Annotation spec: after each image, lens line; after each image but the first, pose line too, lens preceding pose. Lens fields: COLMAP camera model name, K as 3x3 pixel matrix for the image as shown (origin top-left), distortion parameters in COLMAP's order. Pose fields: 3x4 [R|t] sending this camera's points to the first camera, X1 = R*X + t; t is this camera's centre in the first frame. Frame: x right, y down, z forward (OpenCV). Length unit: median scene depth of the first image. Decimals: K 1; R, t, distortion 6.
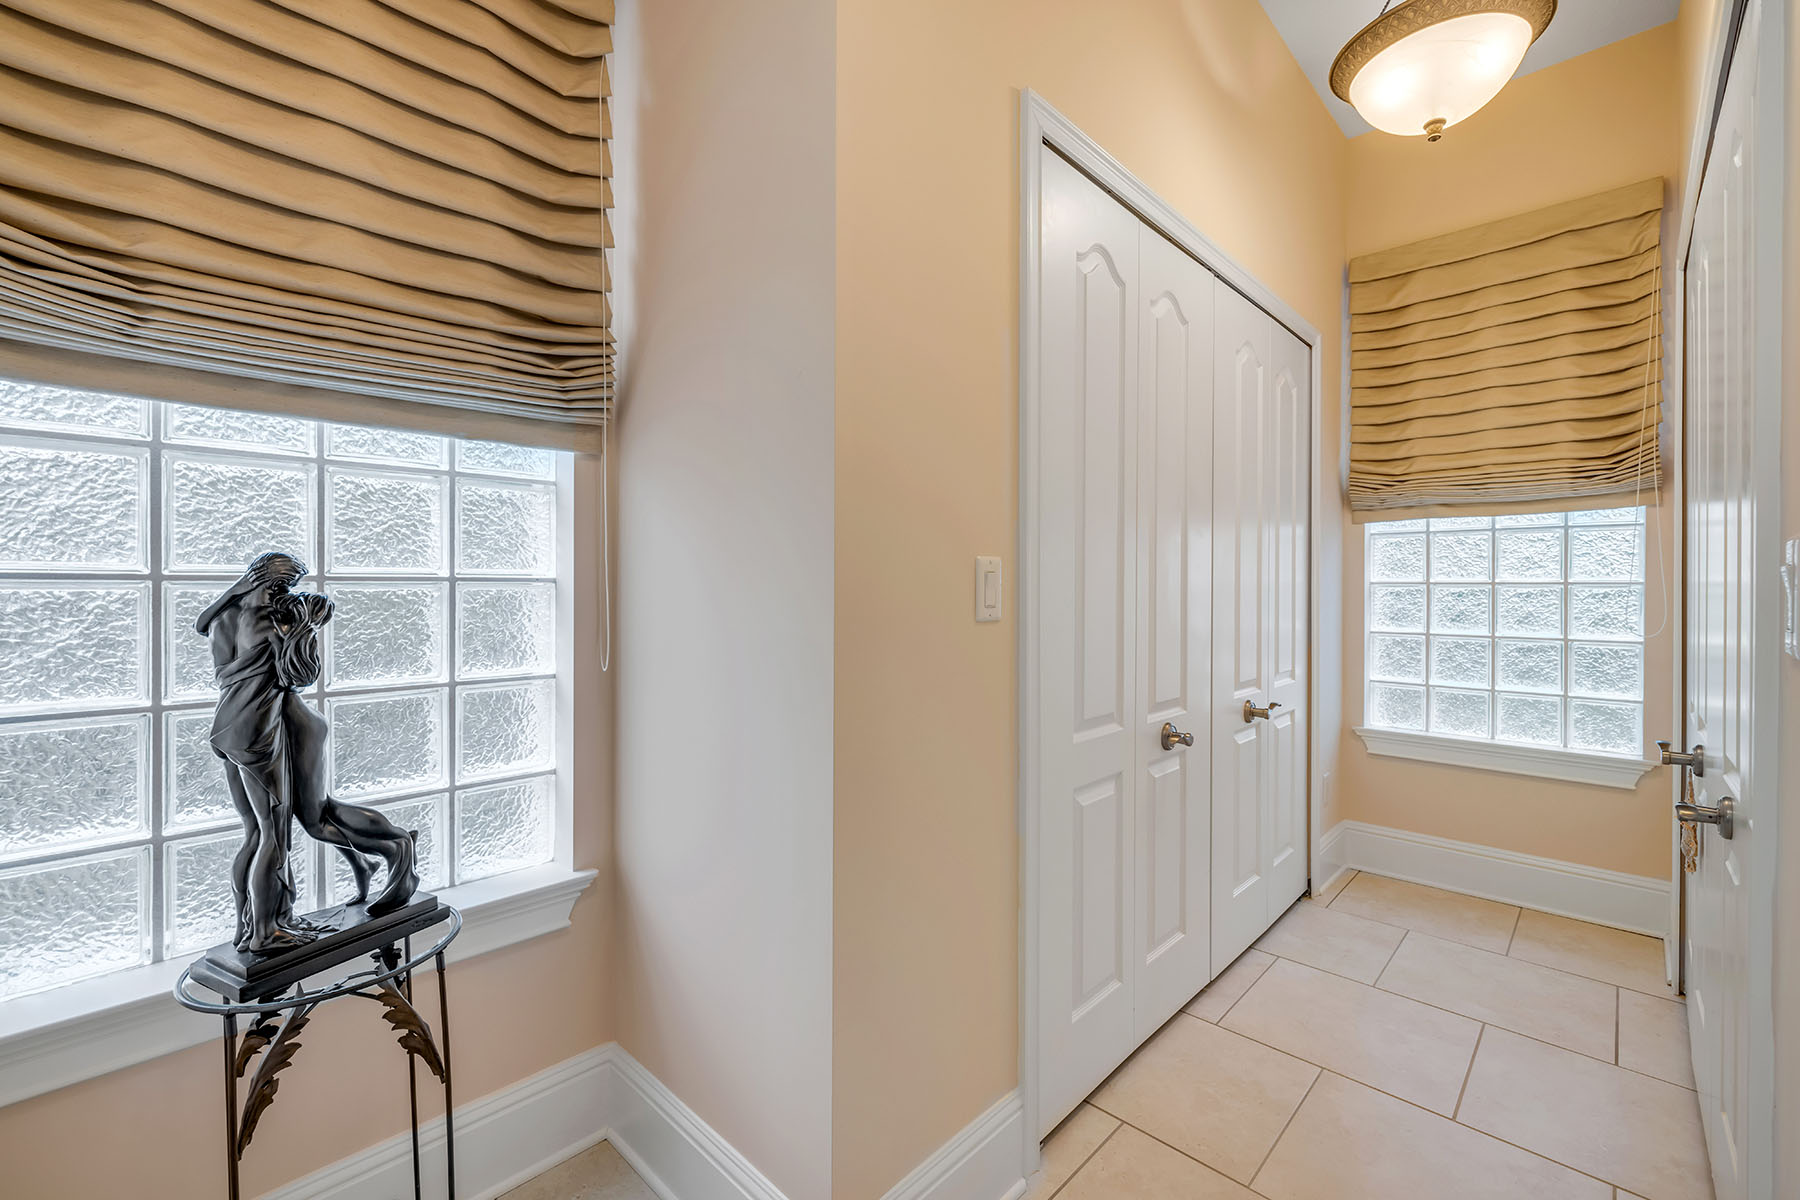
lens RADIAL K [[751.5, 0, 897.9], [0, 751.5, 593.4], [0, 0, 1]] dist [-0.002136, -0.000743]
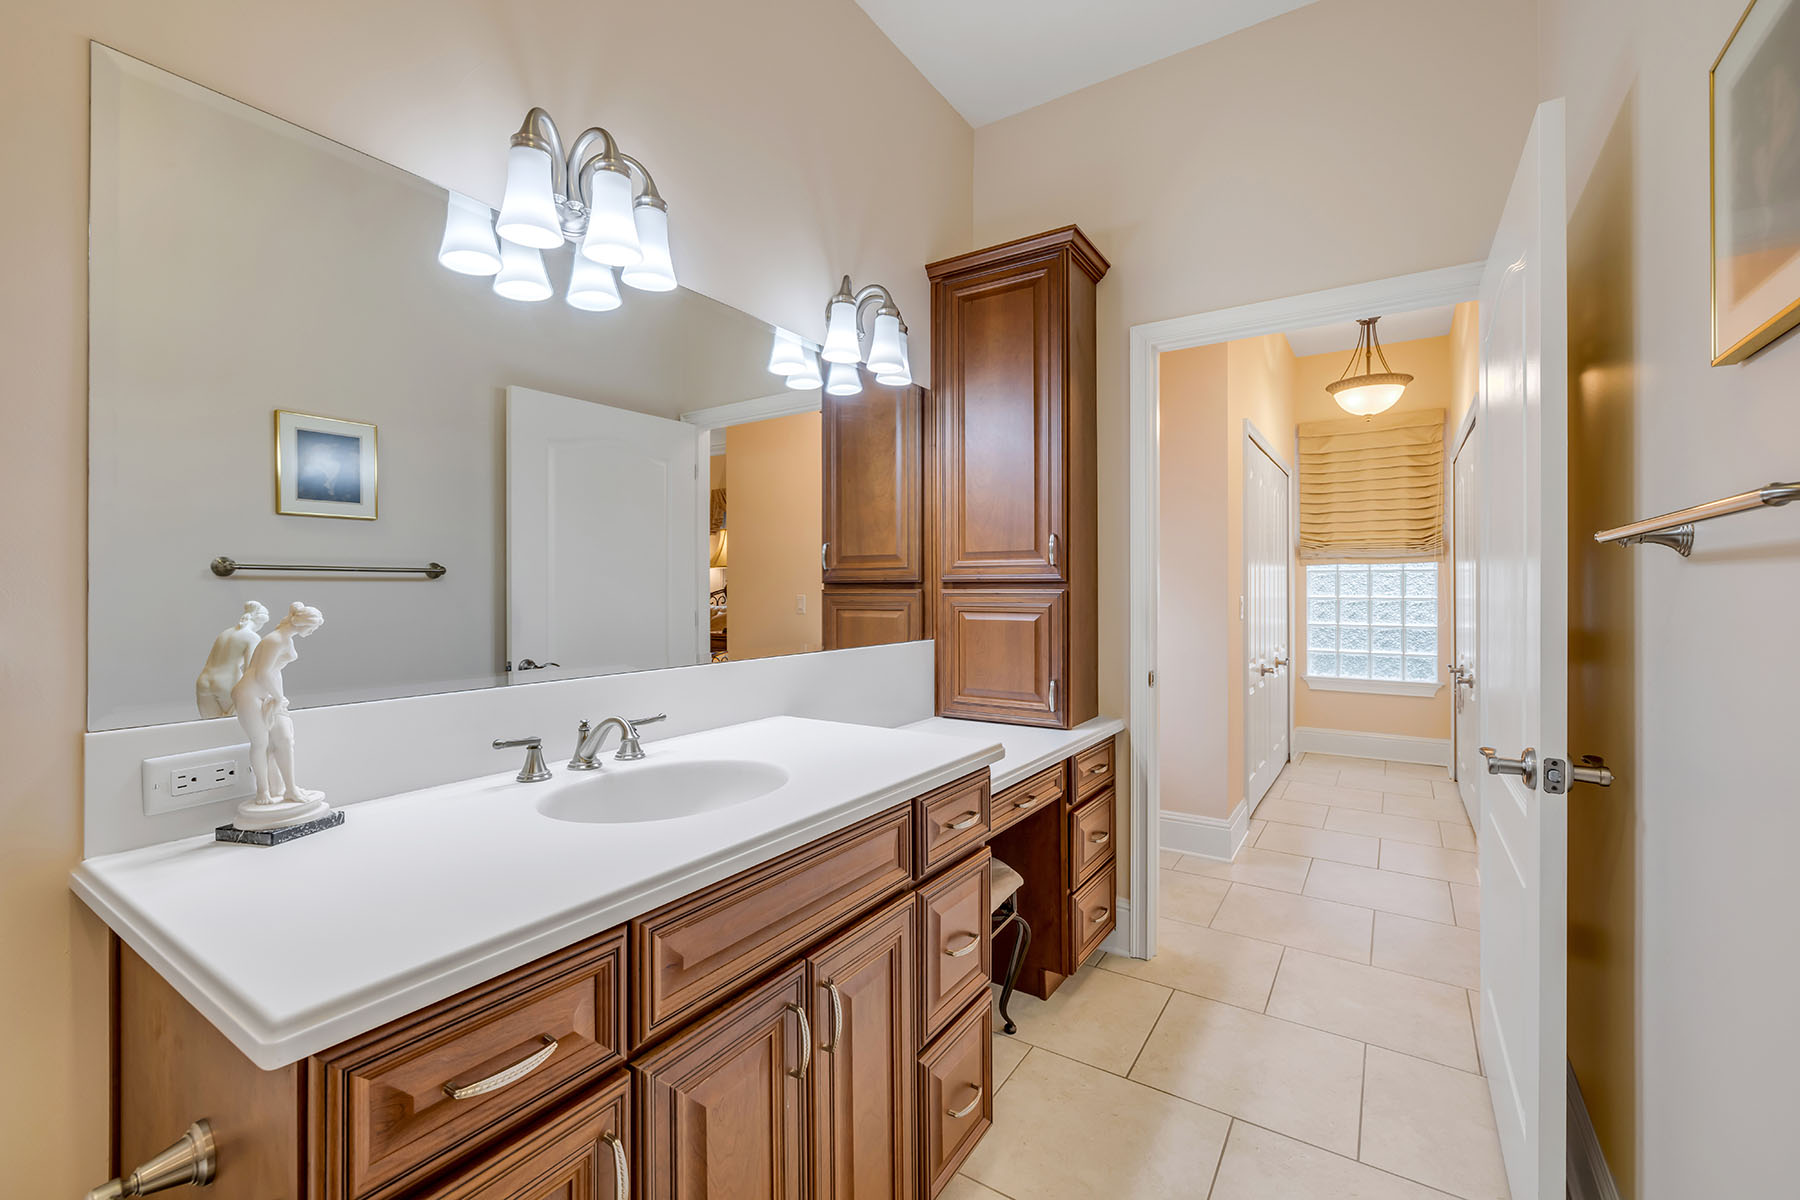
lens RADIAL K [[767.5, 0, 892.0], [0, 767.5, 587.4], [0, 0, 1]] dist [-0.001335, 0.000049]
pose [[0.982828, -0.001876, 0.184512, -0.842453], [0.003350, 0.999965, -0.007676, -0.033064], [-0.184491, 0.008162, 0.982800, -0.774571]]
